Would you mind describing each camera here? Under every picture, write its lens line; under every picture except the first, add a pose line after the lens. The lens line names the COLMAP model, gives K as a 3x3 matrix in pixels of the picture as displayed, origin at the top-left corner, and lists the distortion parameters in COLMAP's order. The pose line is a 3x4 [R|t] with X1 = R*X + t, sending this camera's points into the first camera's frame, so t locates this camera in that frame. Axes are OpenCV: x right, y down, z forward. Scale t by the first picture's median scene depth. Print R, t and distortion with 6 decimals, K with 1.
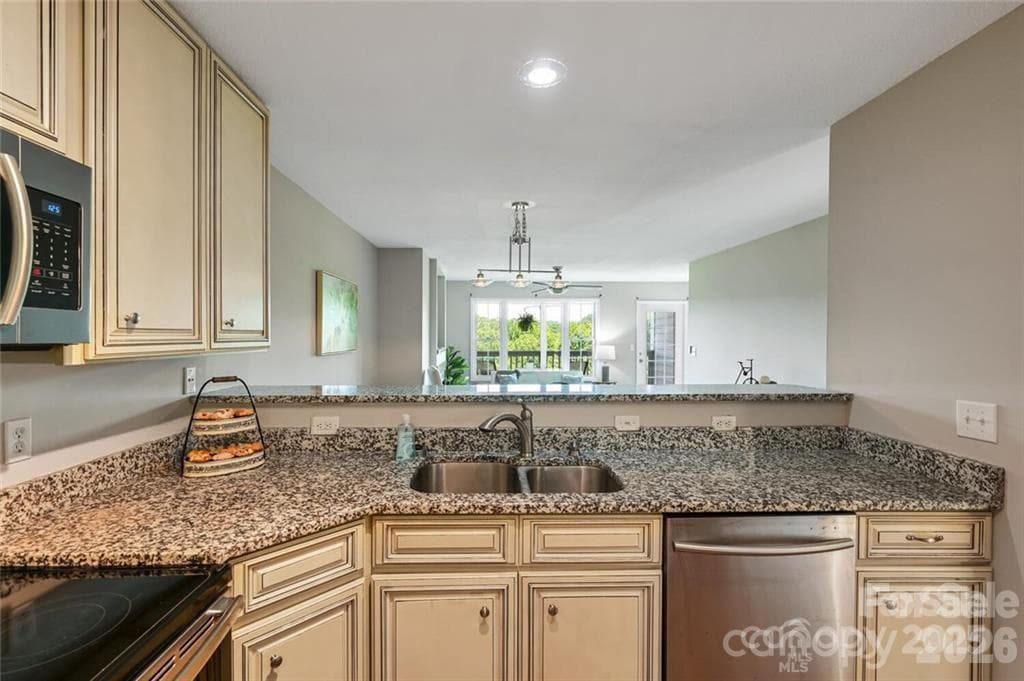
lens RADIAL K [[461.8, 0, 490.5], [0, 461.8, 338.0], [0, 0, 1]] dist [0.000862, 0.000246]
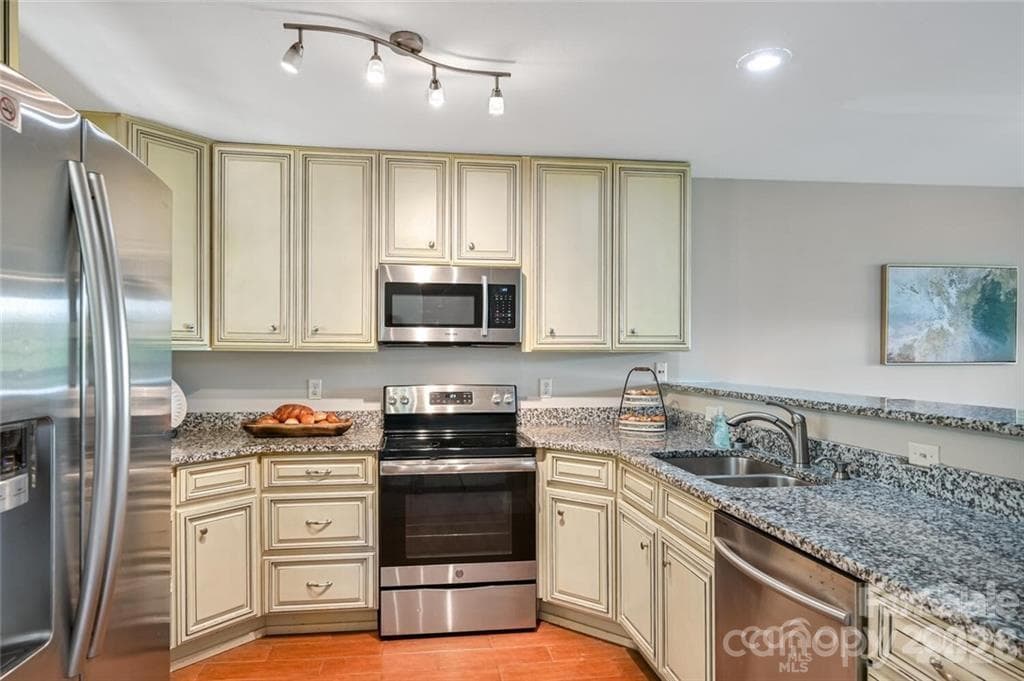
lens RADIAL K [[614.2, 0, 477.9], [0, 614.2, 354.9], [0, 0, 1]] dist [-0.000978, 0.000090]
pose [[0.087829, 0.002114, -0.996133, 1.231185], [-0.004189, 0.999990, 0.001753, 0.039114], [0.996127, 0.004019, 0.087837, 0.279192]]
